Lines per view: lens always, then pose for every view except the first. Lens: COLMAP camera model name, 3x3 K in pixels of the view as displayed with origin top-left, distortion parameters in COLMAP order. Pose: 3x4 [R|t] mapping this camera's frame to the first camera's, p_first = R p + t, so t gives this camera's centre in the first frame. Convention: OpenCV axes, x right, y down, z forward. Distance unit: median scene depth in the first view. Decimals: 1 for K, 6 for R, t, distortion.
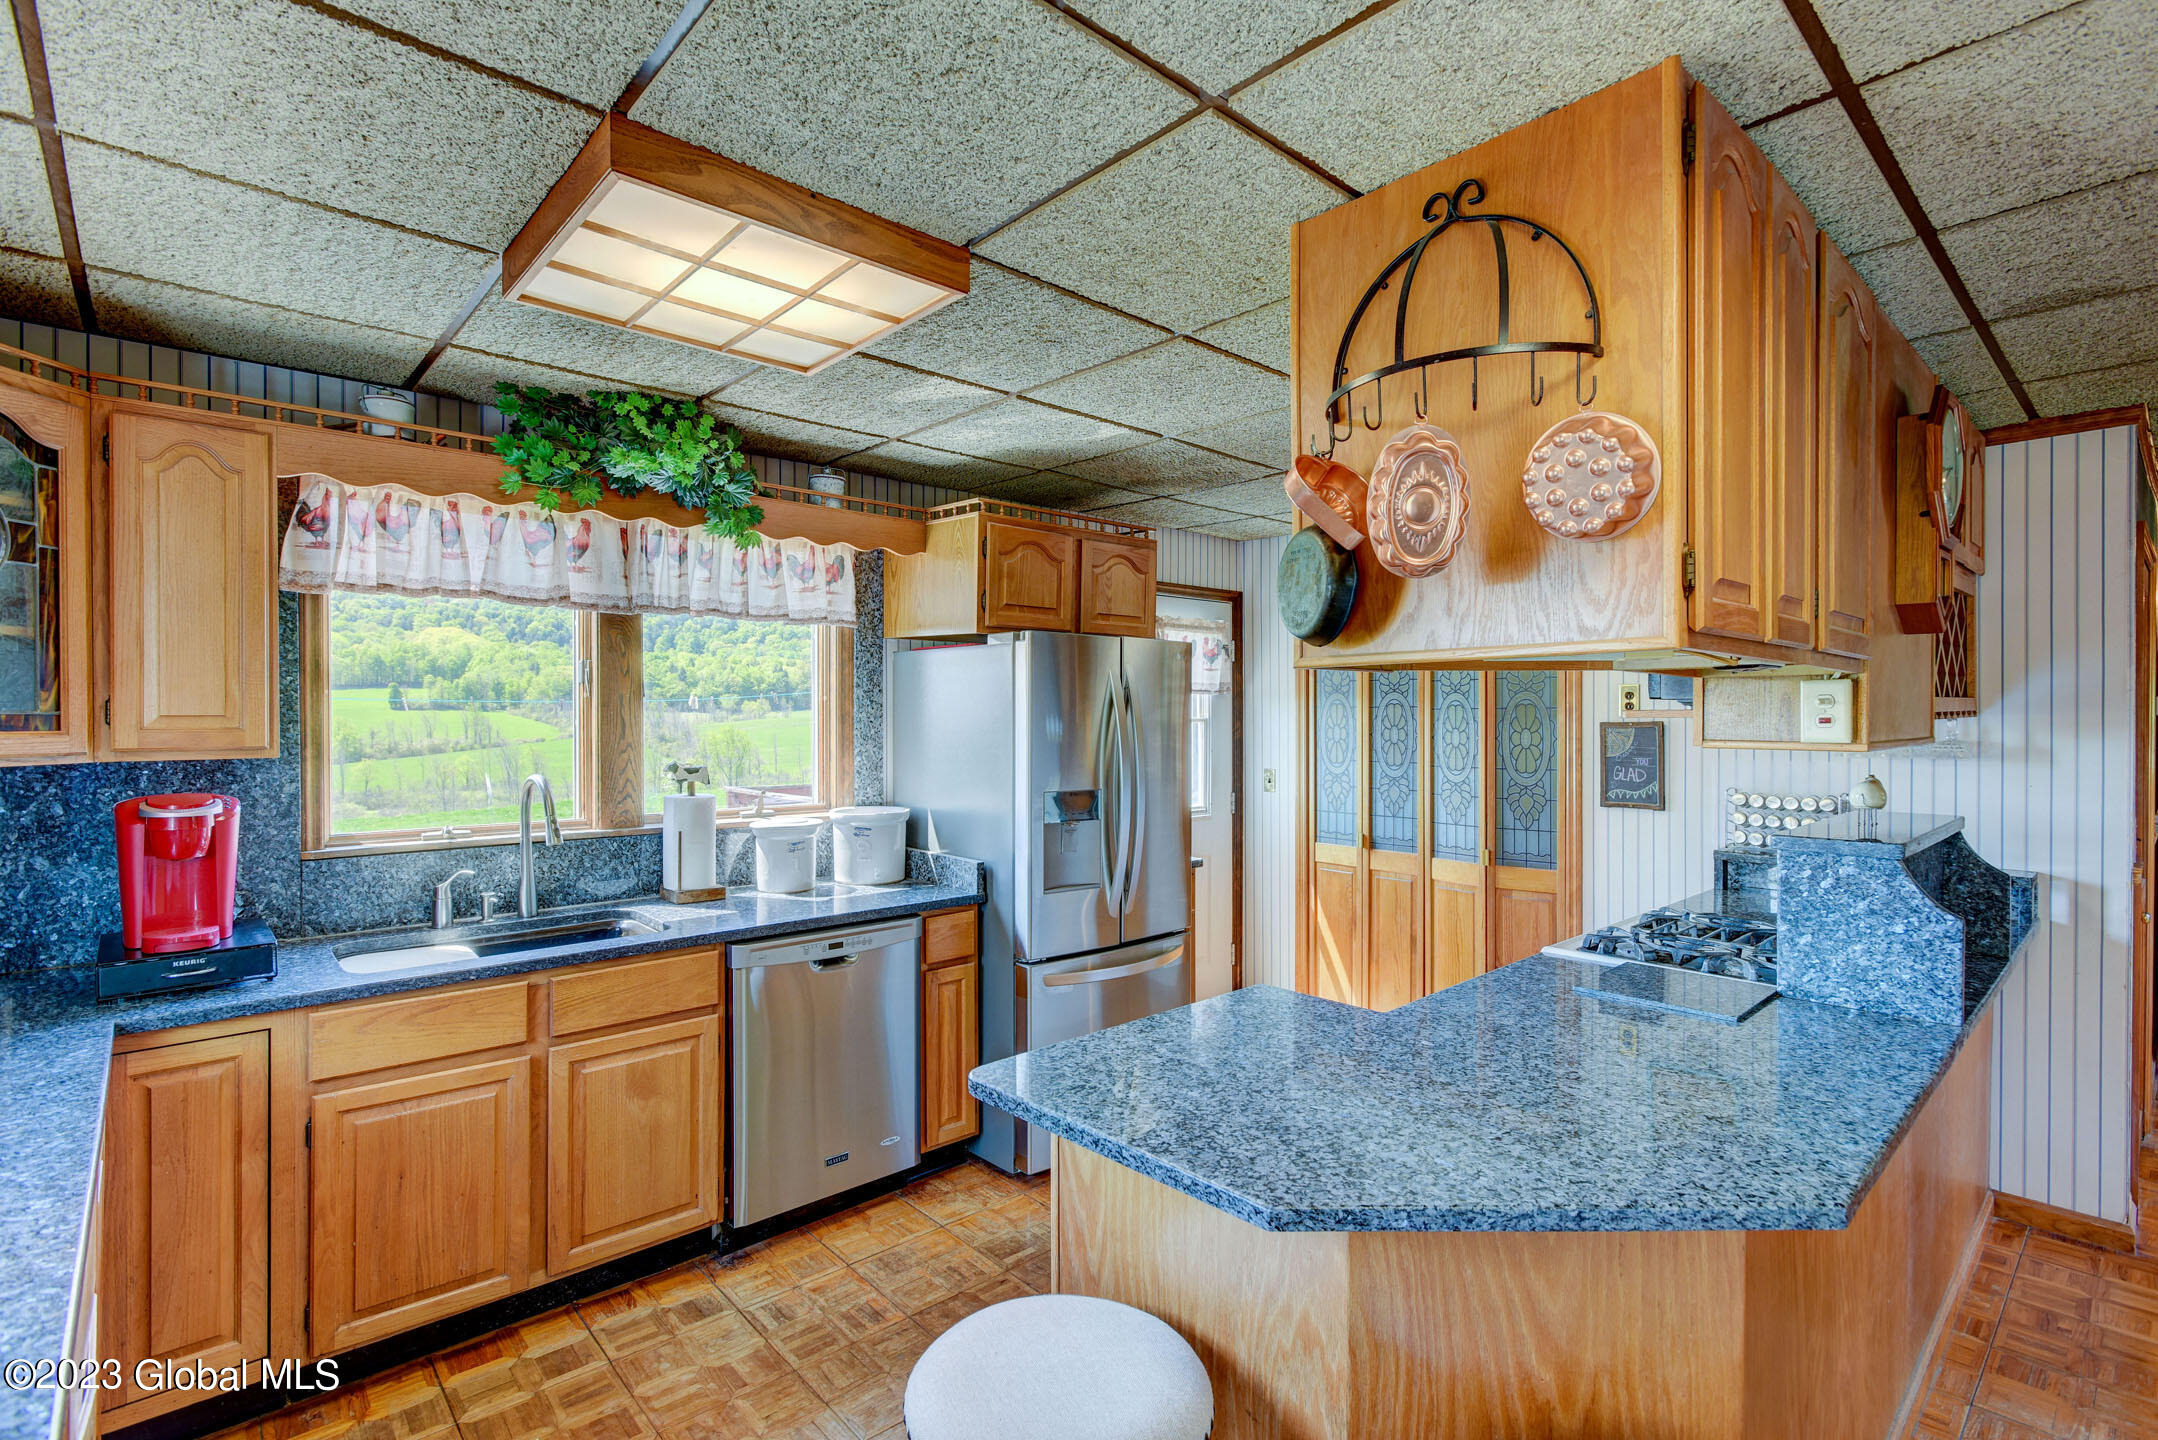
lens RADIAL K [[1006.8, 0, 1086.2], [0, 1006.8, 719.5], [0, 0, 1]] dist [-0.000301, 0.000914]
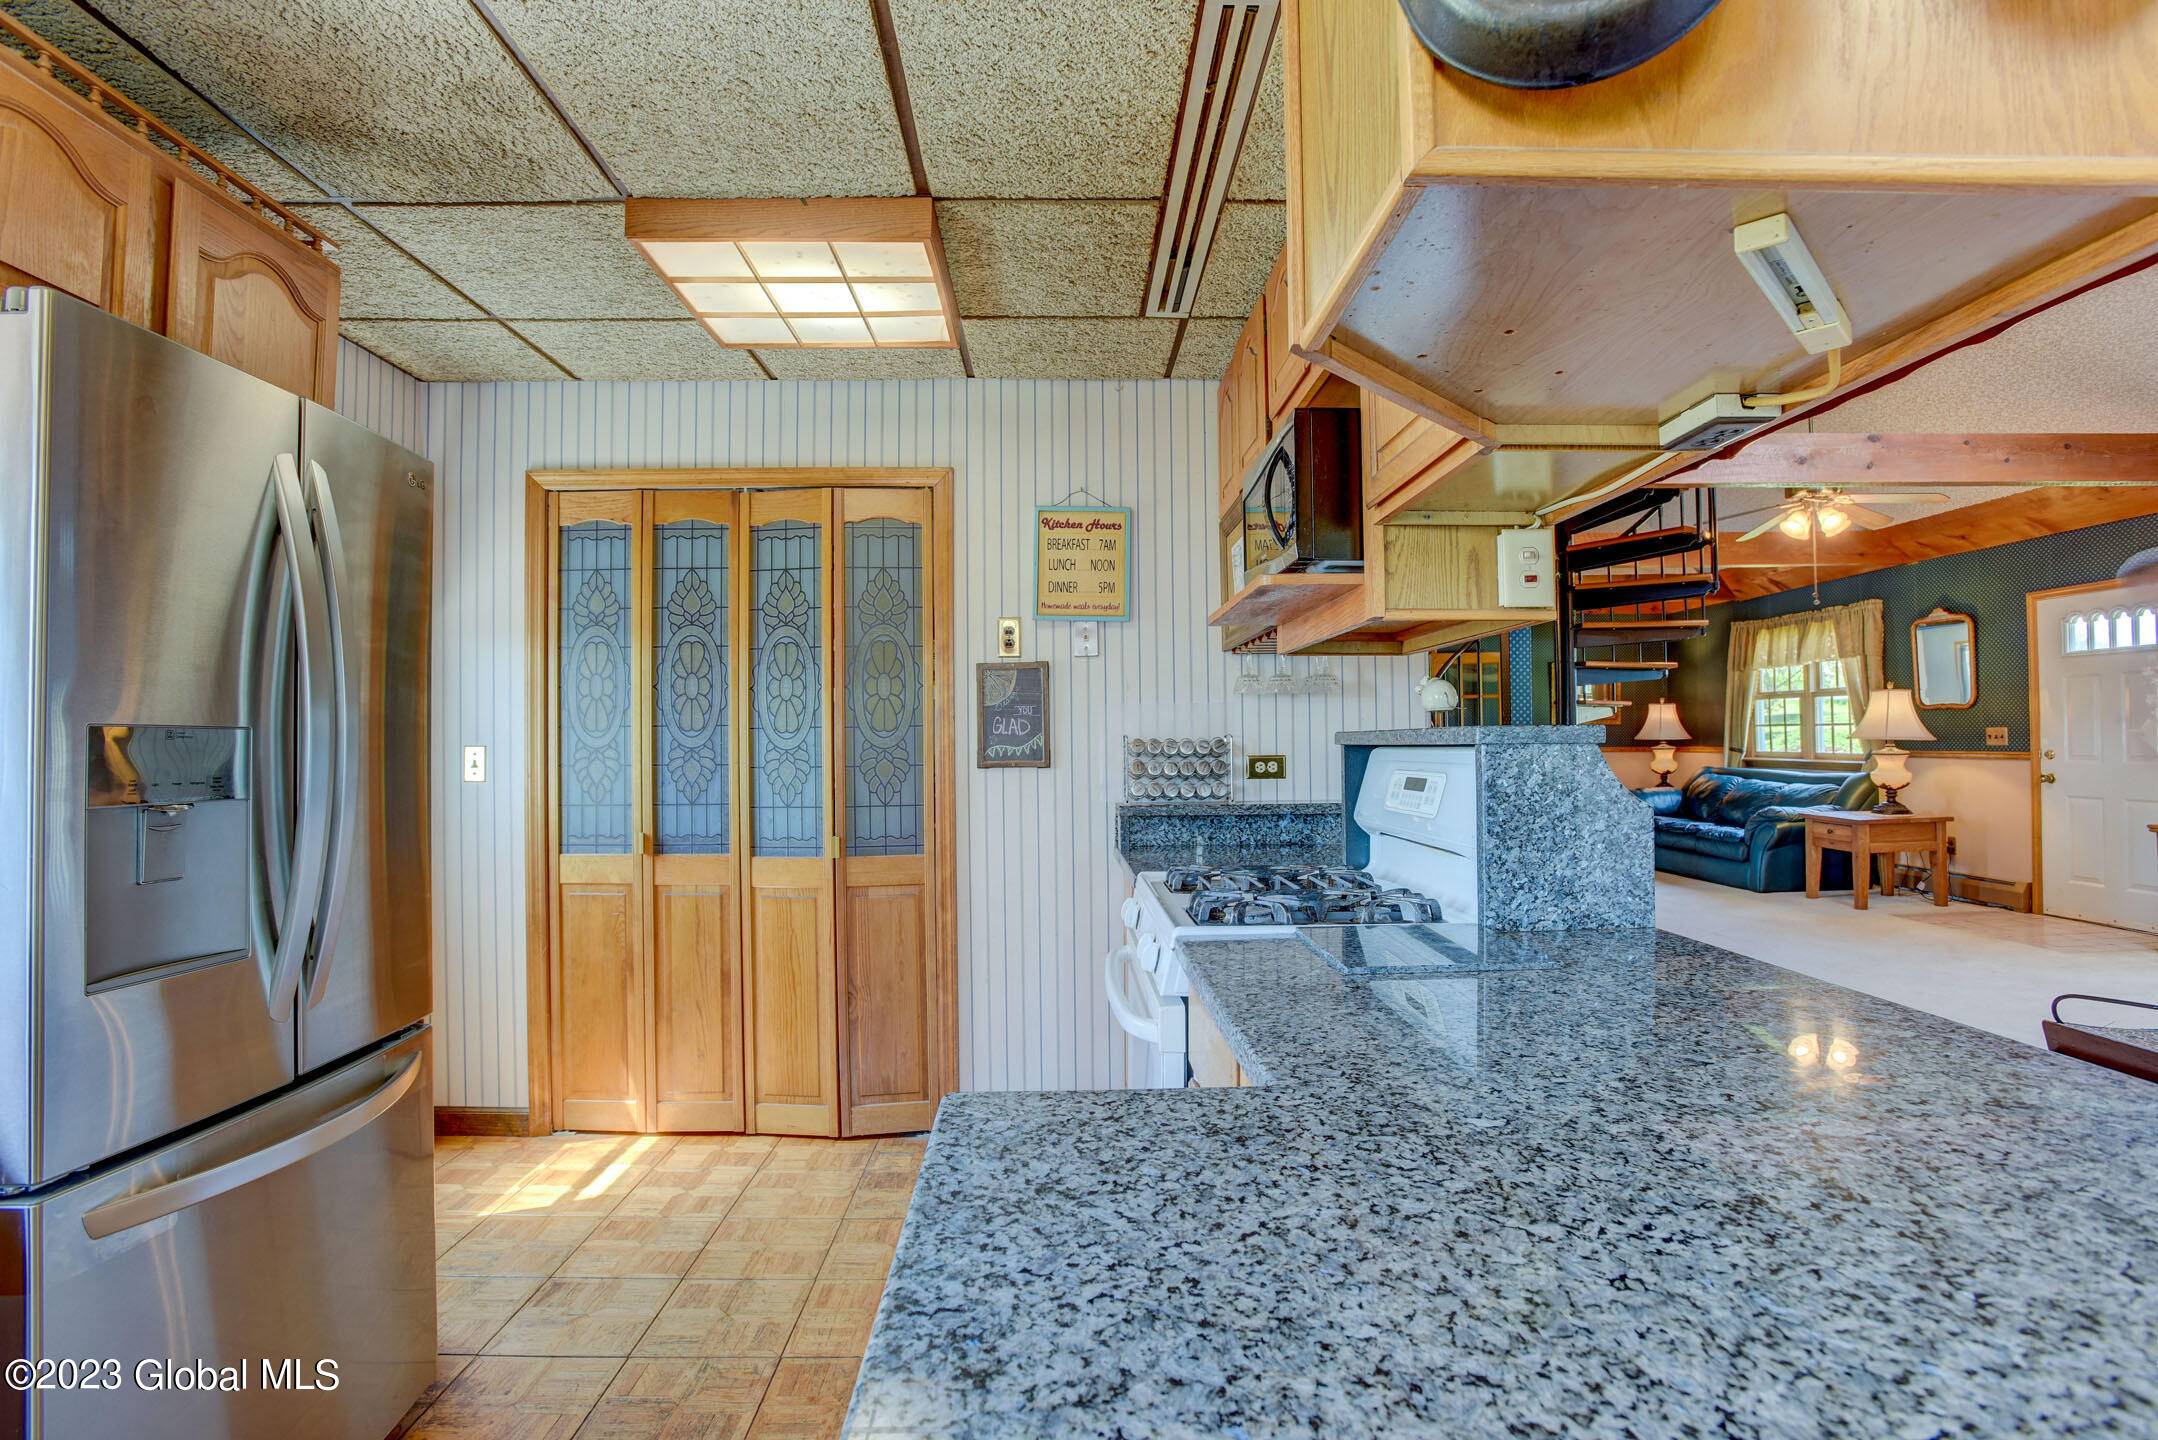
lens RADIAL K [[1035.8, 0, 1071.5], [0, 1035.8, 721.3], [0, 0, 1]] dist [-0.062242, 0.019730]
pose [[0.657416, 0.010972, 0.753448, -0.063138], [0.011461, 0.999633, -0.024558, 0.067252], [-0.753441, 0.024780, 0.657048, 0.379787]]
